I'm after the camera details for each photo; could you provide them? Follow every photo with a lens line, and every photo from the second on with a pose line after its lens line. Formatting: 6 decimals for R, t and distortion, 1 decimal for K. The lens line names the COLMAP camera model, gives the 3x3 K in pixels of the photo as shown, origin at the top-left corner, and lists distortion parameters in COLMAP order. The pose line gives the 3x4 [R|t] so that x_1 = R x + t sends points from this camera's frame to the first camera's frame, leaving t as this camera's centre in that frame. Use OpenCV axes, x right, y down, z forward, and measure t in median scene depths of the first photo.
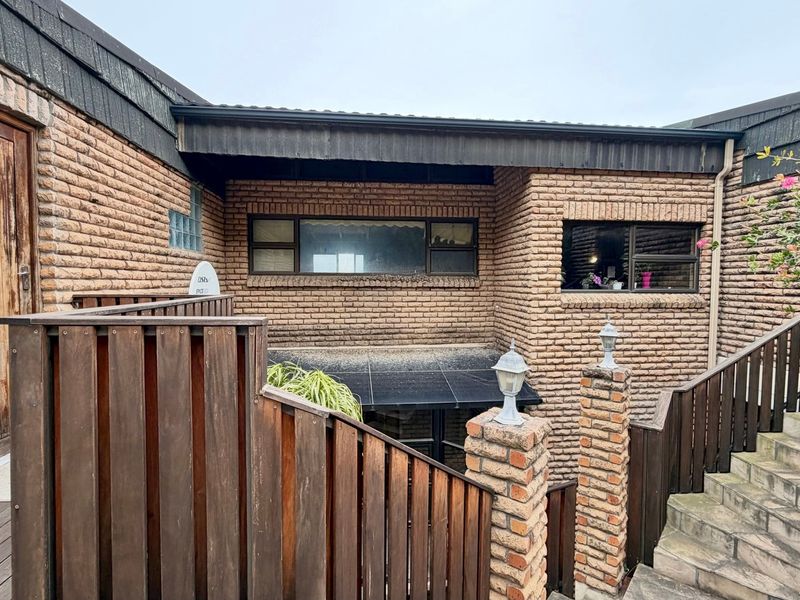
lens RADIAL K [[424.4, 0, 401.7], [0, 424.4, 300.0], [0, 0, 1]] dist [0.001406, -0.000995]
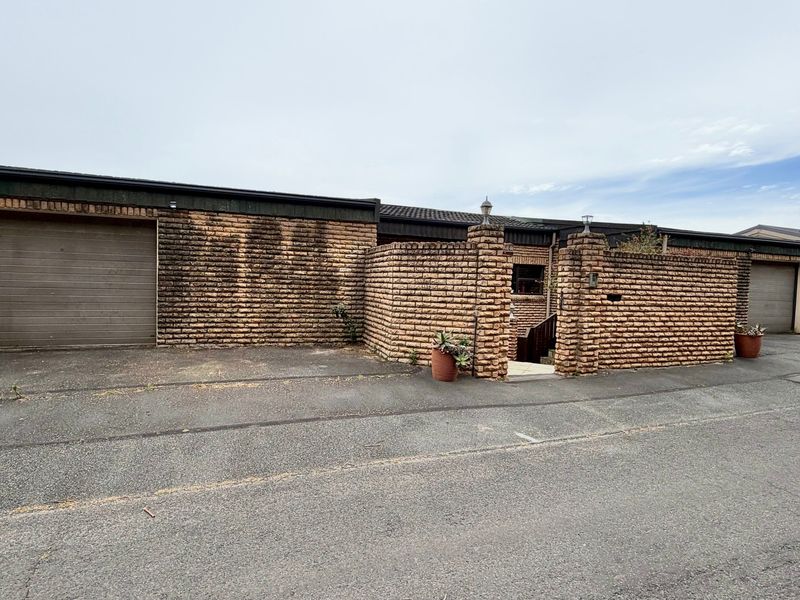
lens RADIAL K [[424.4, 0, 400.1], [0, 424.4, 299.9], [0, 0, 1]] dist [0.001406, -0.000995]
pose [[0.971055, 0.013544, 0.238470, -0.675698], [-0.013138, 0.999908, -0.003294, 0.031008], [-0.238493, 0.000066, 0.971144, -1.173306]]
